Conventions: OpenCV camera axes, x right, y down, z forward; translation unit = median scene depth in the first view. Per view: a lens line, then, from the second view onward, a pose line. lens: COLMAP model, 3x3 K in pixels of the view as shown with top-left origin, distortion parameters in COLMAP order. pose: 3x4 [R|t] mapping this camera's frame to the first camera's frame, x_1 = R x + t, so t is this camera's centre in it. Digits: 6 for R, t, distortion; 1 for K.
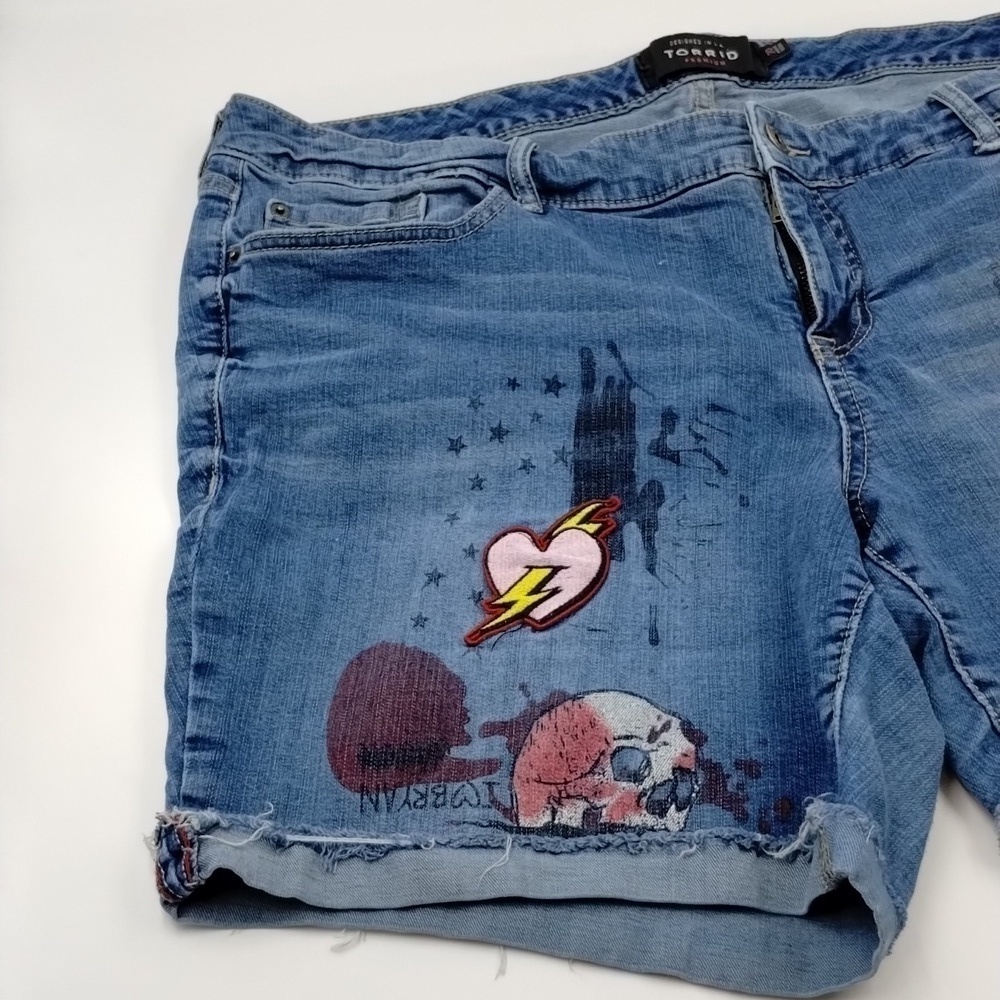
lens RADIAL K [[1943.1, 0, 526.9], [0, 1943.1, 479.1], [0, 0, 1]] dist [0.170963, -0.841541]
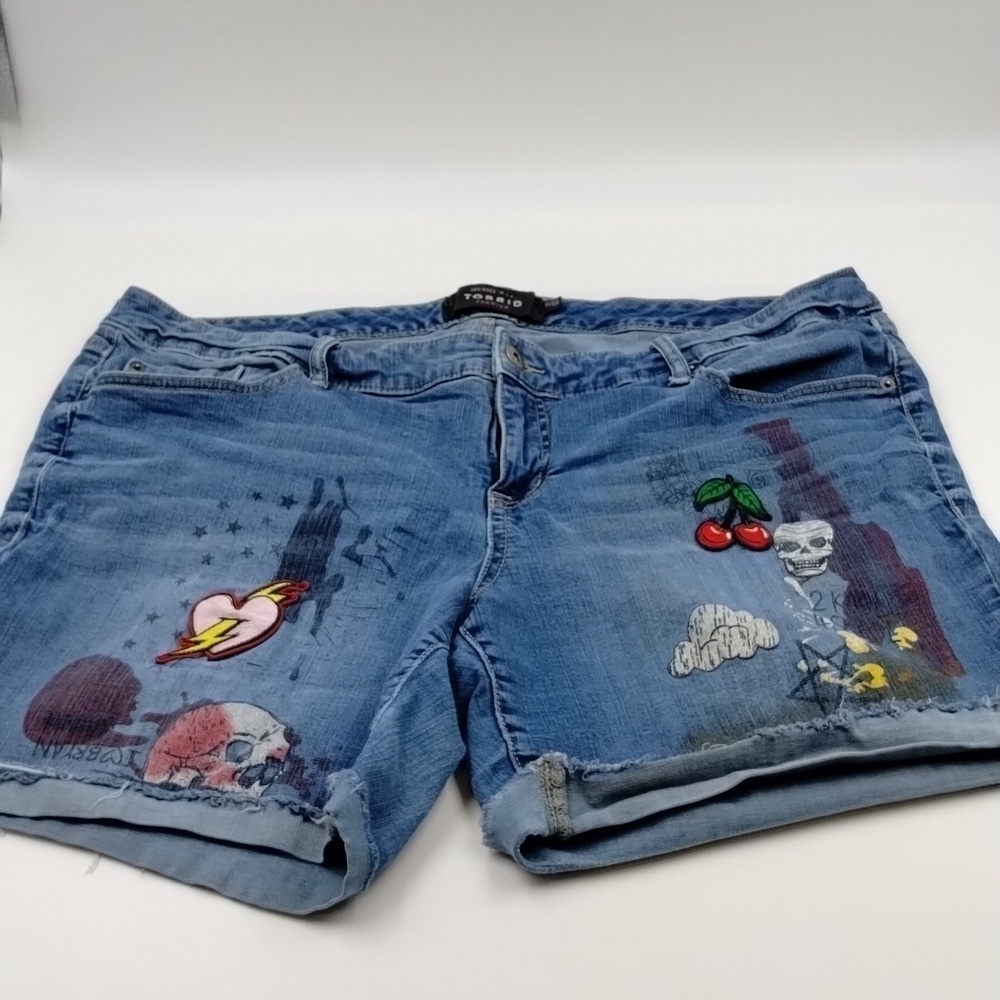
lens RADIAL K [[1930.9, 0, 513.2], [0, 1930.9, 496.5], [0, 0, 1]] dist [0.131816, -0.613911]
pose [[0.983034, 0.115868, -0.142192, 0.356466], [-0.141774, 0.971840, -0.188222, 0.176538], [0.116379, 0.205188, 0.971779, -0.256412]]
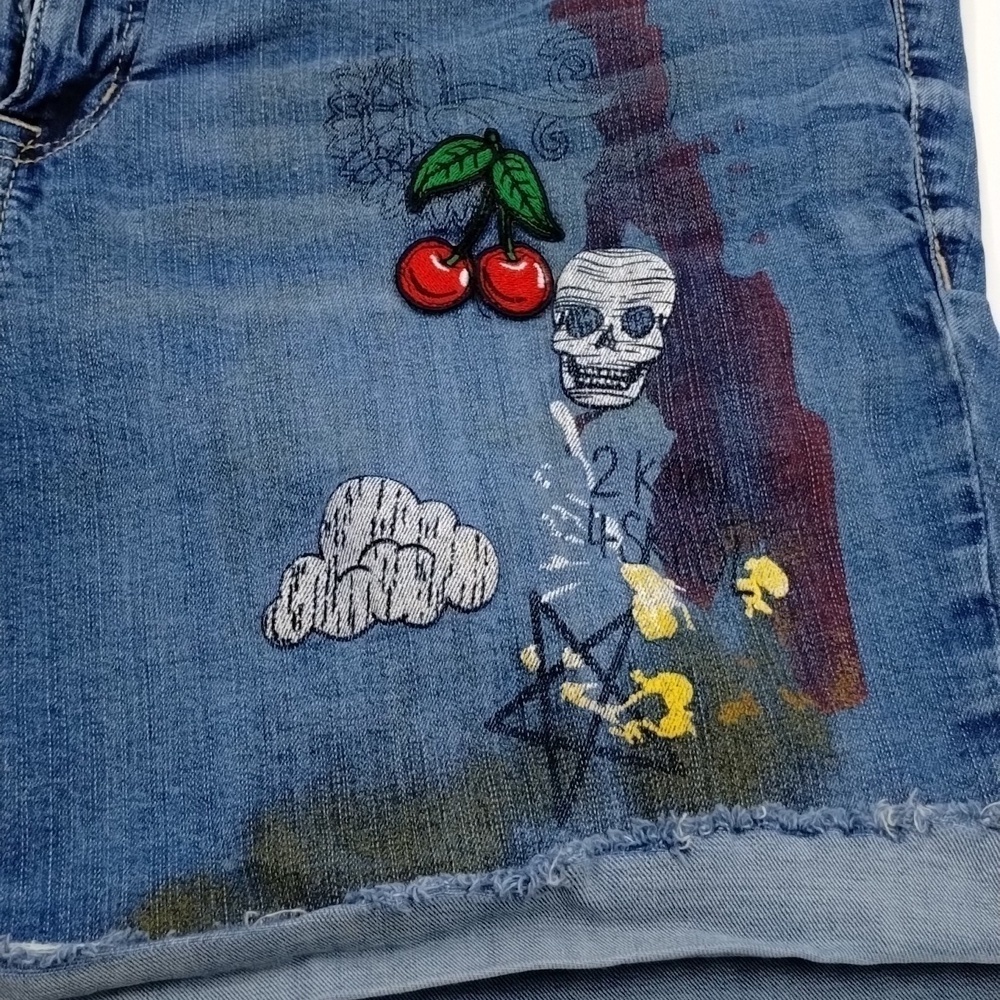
lens RADIAL K [[1930.9, 0, 513.2], [0, 1930.9, 496.5], [0, 0, 1]] dist [0.131816, -0.613911]
pose [[0.960739, 0.266331, -0.077772, 0.401352], [-0.238157, 0.935412, 0.261315, -0.167935], [0.142346, -0.232534, 0.962115, 0.409254]]
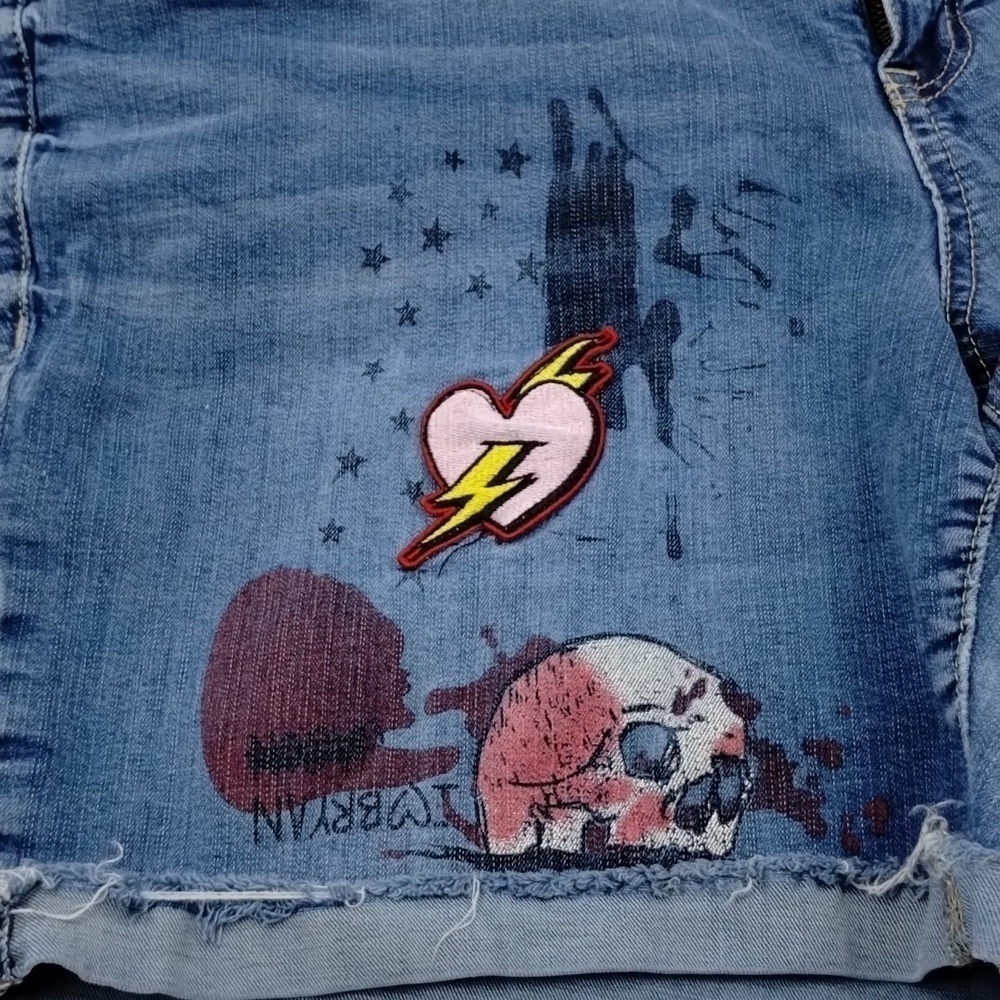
lens RADIAL K [[1930.9, 0, 513.2], [0, 1930.9, 496.5], [0, 0, 1]] dist [0.131816, -0.613911]
pose [[0.999143, -0.039432, 0.012618, 0.000588], [0.036322, 0.981124, 0.189939, -0.062829], [-0.019869, -0.189318, 0.981715, 0.314075]]
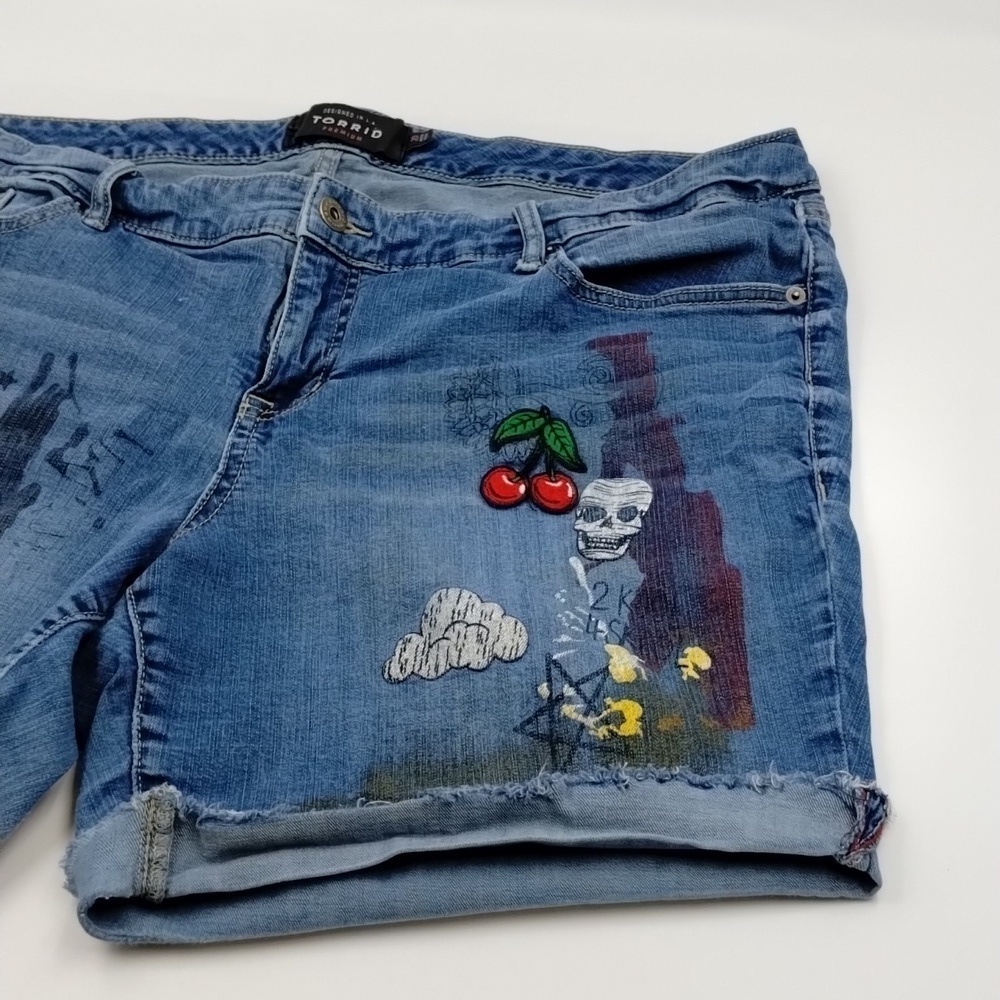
lens RADIAL K [[1926.3, 0, 500.0], [0, 1926.3, 500.0], [0, 0, 1]] dist [0.177631, -1.129034]
pose [[0.933852, 0.252070, -0.253735, 0.568400], [-0.258978, 0.965862, 0.006376, -0.062602], [0.246680, 0.059758, 0.967253, 0.039829]]
